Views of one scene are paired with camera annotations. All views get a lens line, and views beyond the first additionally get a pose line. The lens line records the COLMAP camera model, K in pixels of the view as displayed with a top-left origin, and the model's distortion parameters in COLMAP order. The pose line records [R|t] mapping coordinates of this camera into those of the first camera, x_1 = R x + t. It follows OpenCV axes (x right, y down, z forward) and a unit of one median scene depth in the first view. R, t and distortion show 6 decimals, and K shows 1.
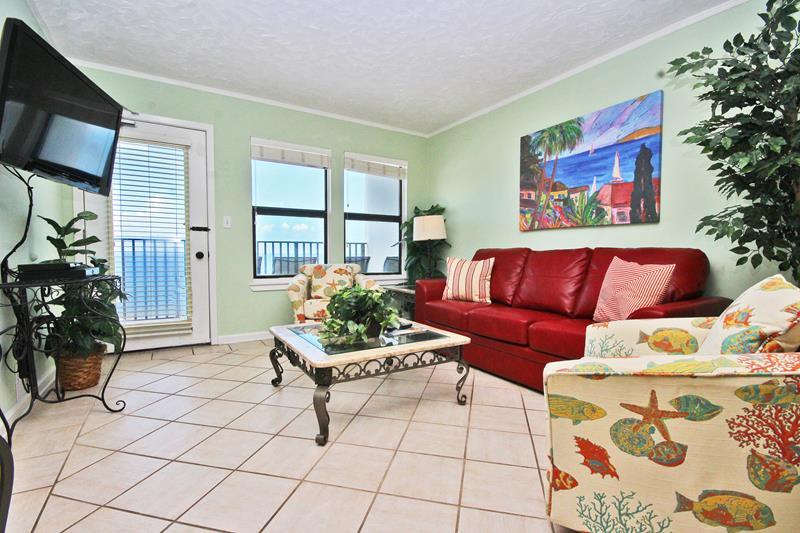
lens RADIAL K [[377.1, 0, 401.0], [0, 377.1, 273.7], [0, 0, 1]] dist [0.005318, 0.000053]
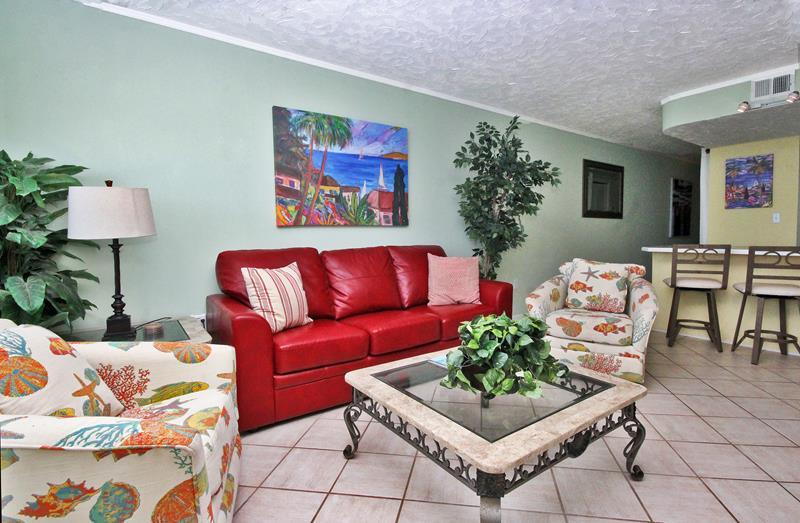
lens RADIAL K [[384.5, 0, 435.5], [0, 384.5, 255.0], [0, 0, 1]] dist [-0.001669, -0.000905]
pose [[-0.097240, -0.067813, 0.992948, -0.561135], [0.058654, 0.995552, 0.073735, -0.100454], [-0.993531, 0.065410, -0.092830, 0.817171]]
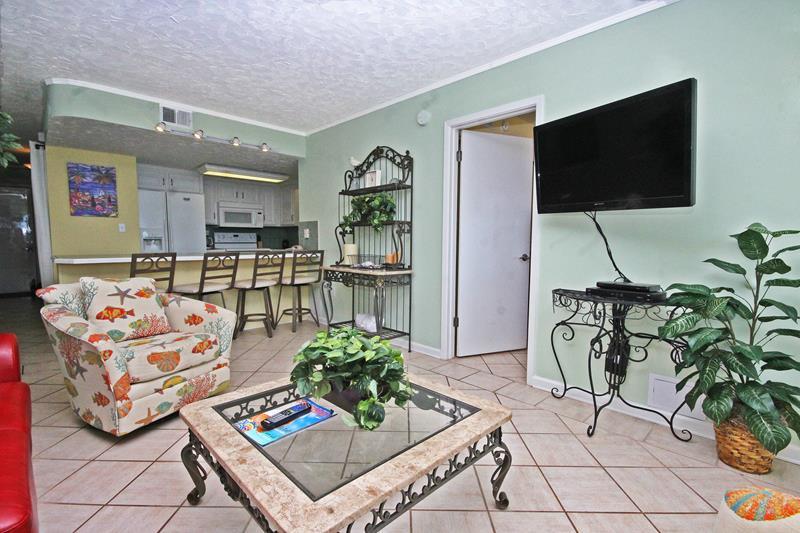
lens RADIAL K [[377.1, 0, 397.8], [0, 377.1, 262.4], [0, 0, 1]] dist [0.005318, 0.000053]
pose [[-0.978824, -0.000870, -0.204700, -0.006564], [-0.023981, 0.993592, 0.110449, -0.115413], [0.203292, 0.113019, -0.972573, 1.167958]]
